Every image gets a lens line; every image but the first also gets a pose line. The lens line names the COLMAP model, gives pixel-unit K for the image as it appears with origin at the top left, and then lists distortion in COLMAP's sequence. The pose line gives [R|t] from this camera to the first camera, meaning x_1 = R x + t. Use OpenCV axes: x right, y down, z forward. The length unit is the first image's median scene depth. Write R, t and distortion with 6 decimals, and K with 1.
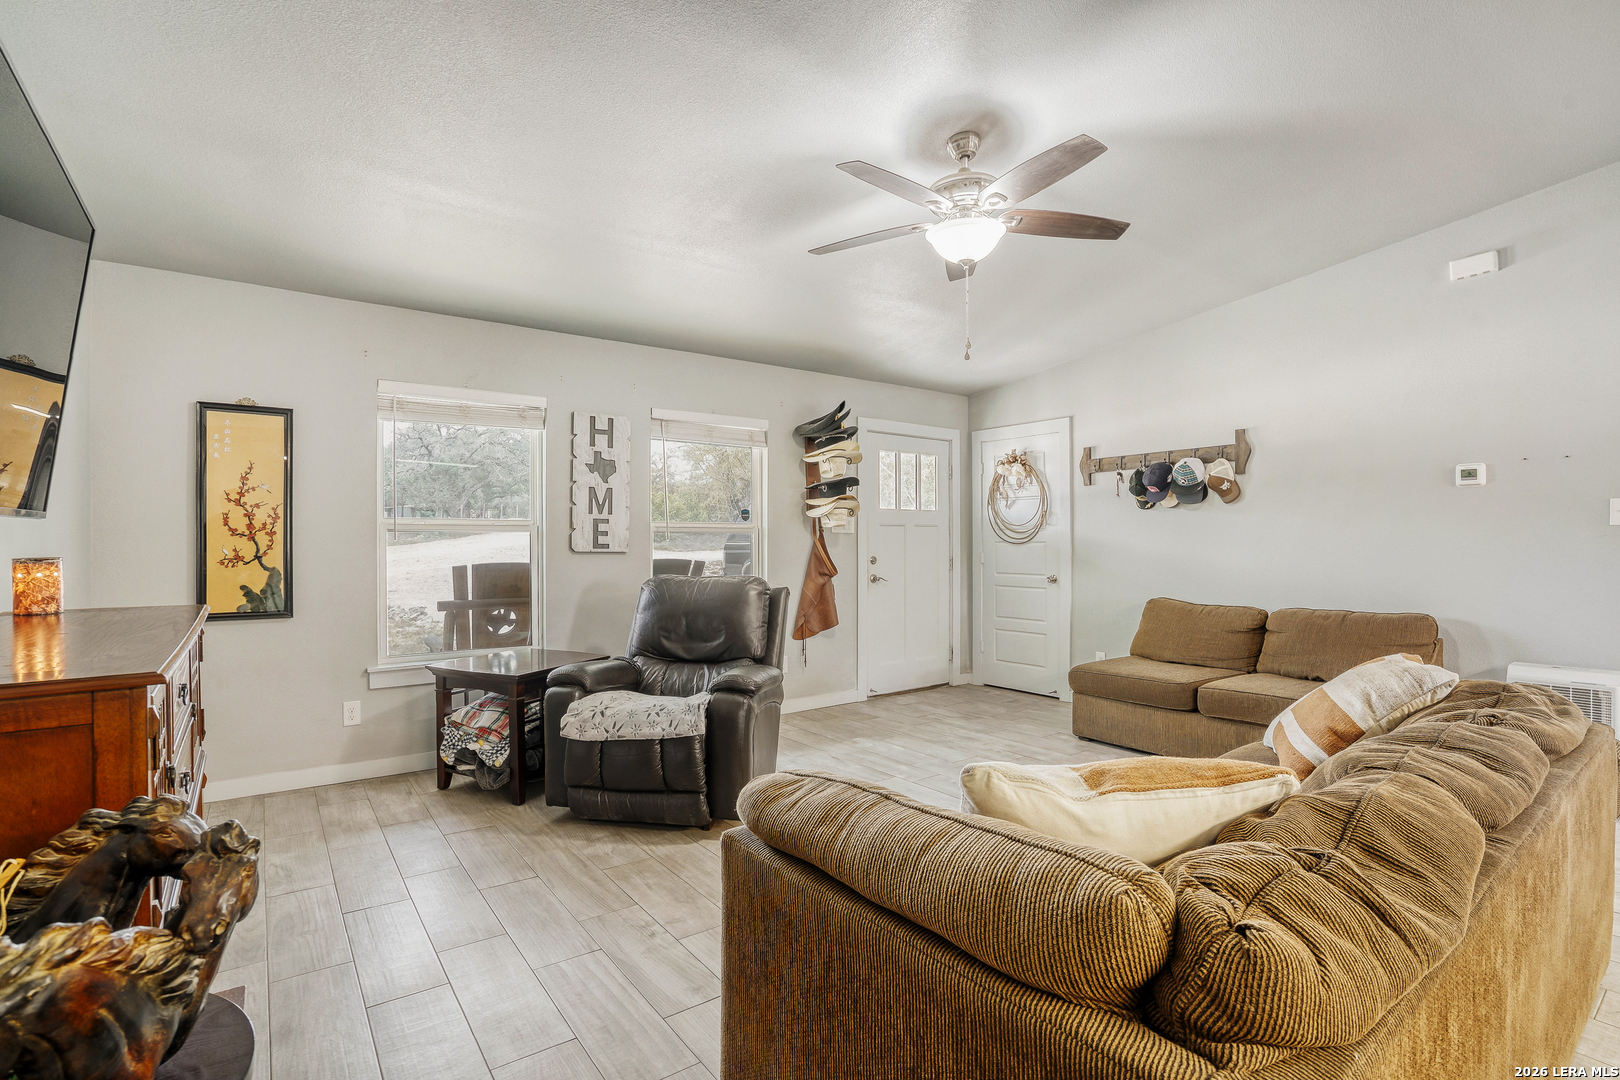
lens RADIAL K [[763.0, 0, 799.4], [0, 763.0, 542.7], [0, 0, 1]] dist [-0.025407, 0.006893]
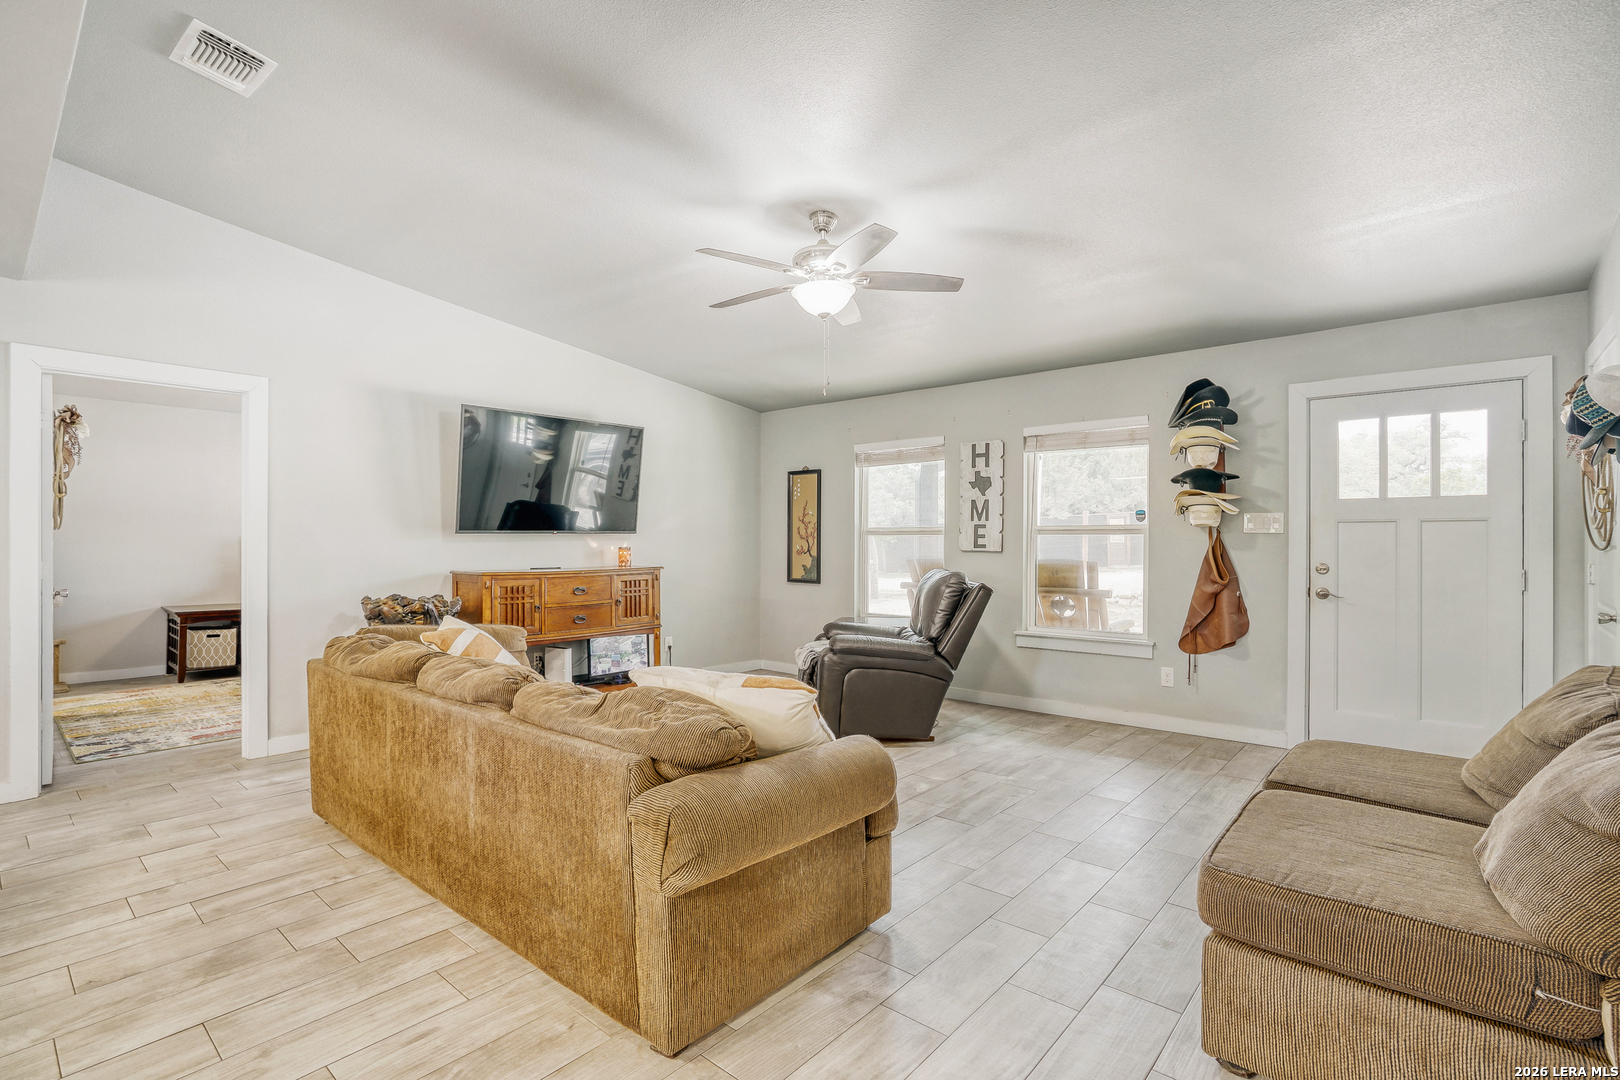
lens RADIAL K [[763.0, 0, 802.5], [0, 763.0, 532.2], [0, 0, 1]] dist [-0.025407, 0.006893]
pose [[0.225851, -0.011480, -0.974094, 0.893821], [-0.005778, 0.999897, -0.013124, -0.000587], [0.974145, 0.008592, 0.225762, 0.428661]]
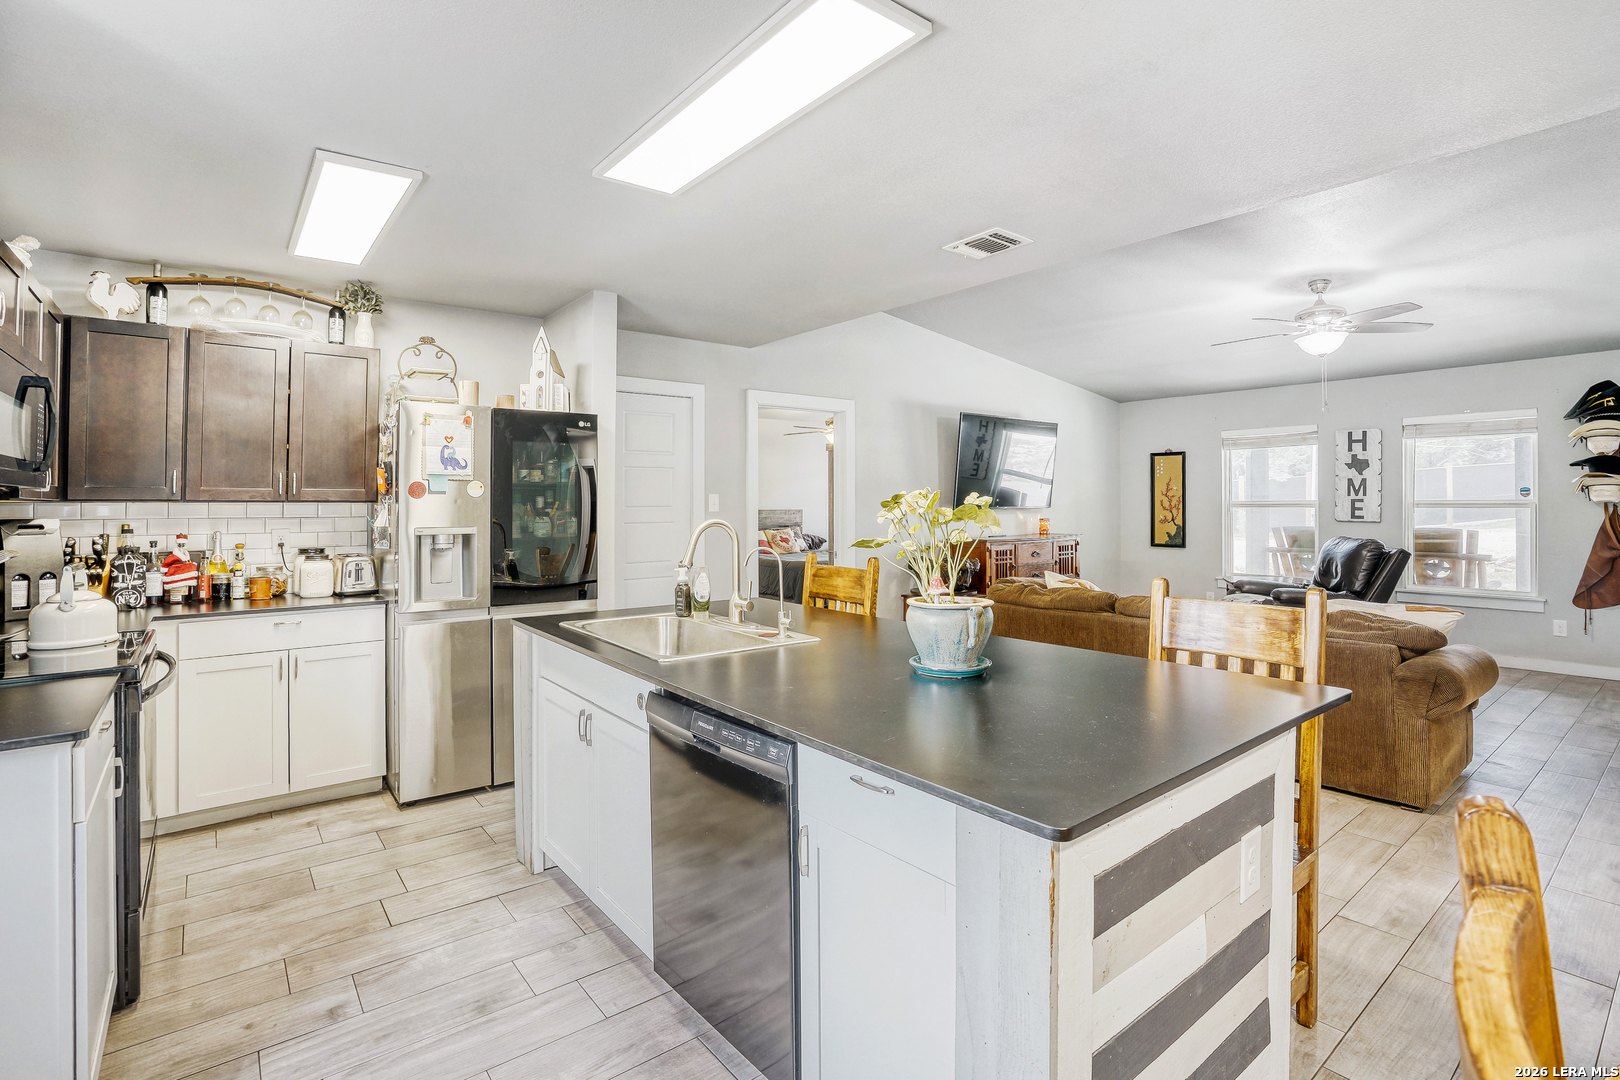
lens RADIAL K [[763.0, 0, 816.2], [0, 763.0, 495.0], [0, 0, 1]] dist [-0.025407, 0.006893]
pose [[0.042535, -0.011331, -0.999031, 1.171308], [-0.000425, 0.999935, -0.011359, -0.022115], [0.999095, 0.000908, 0.042527, -0.126121]]
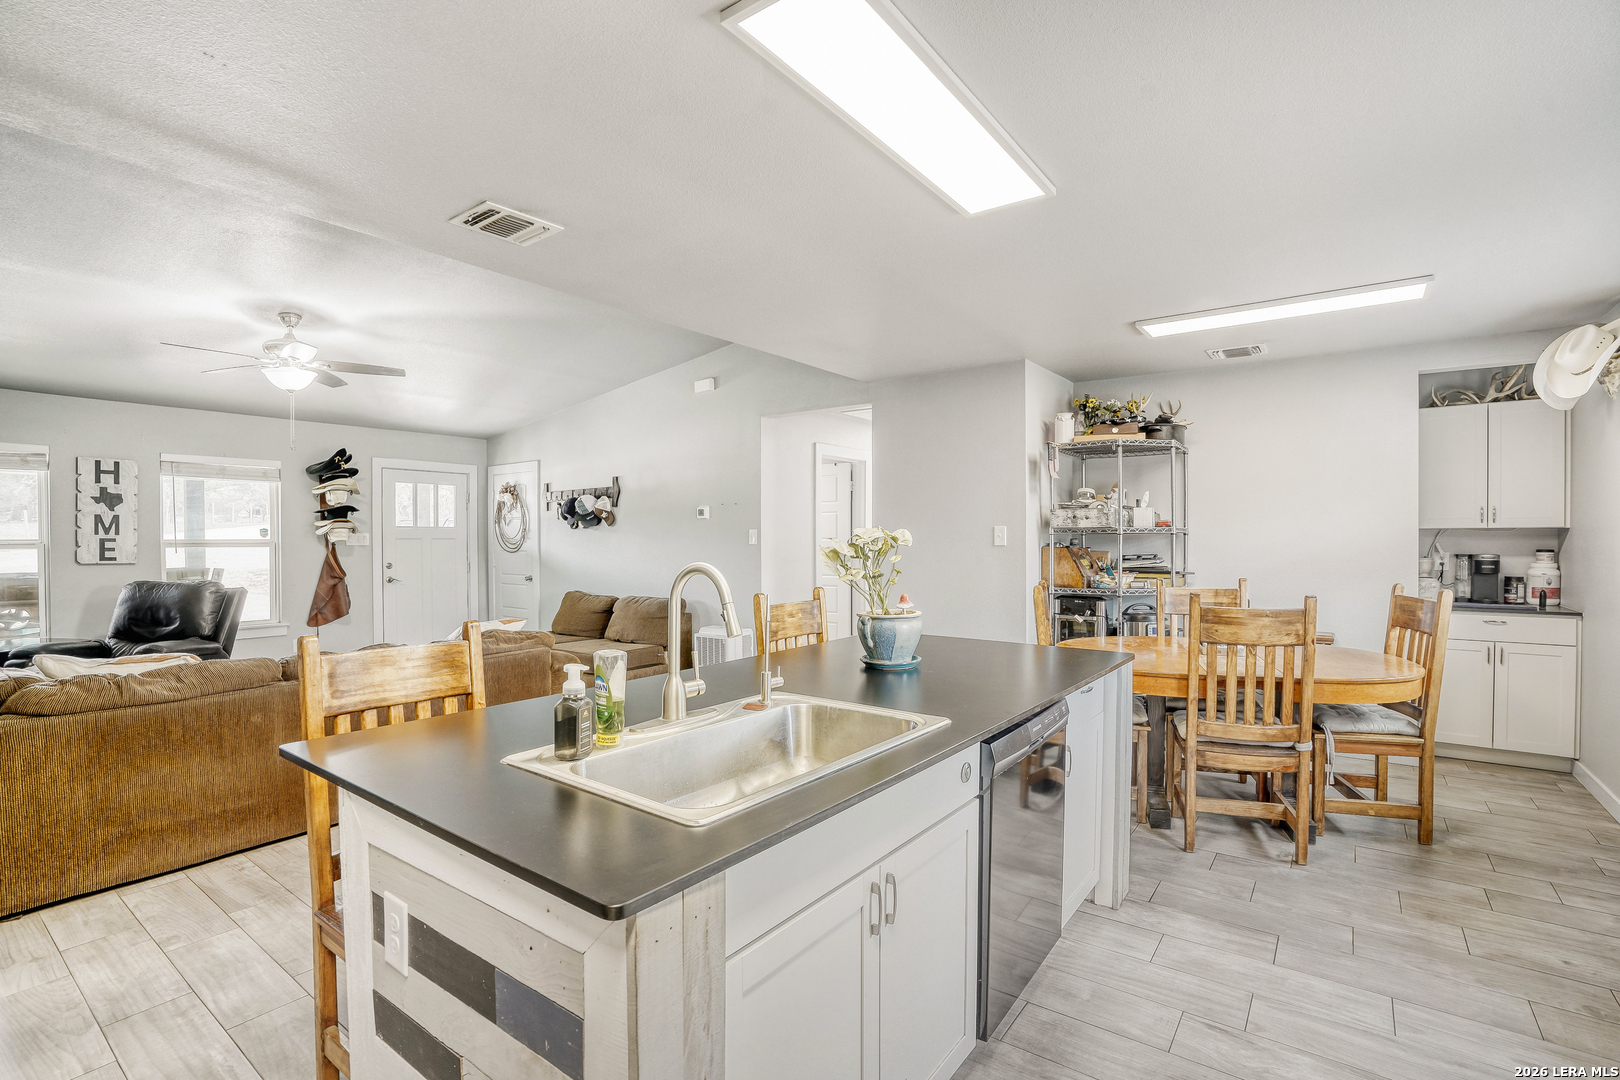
lens RADIAL K [[763.0, 0, 788.5], [0, 763.0, 553.1], [0, 0, 1]] dist [-0.025407, 0.006893]
pose [[0.962822, -0.007362, 0.270035, 0.517966], [0.003212, 0.999870, 0.015805, -0.022664], [-0.270116, -0.014350, 0.962721, -0.561223]]
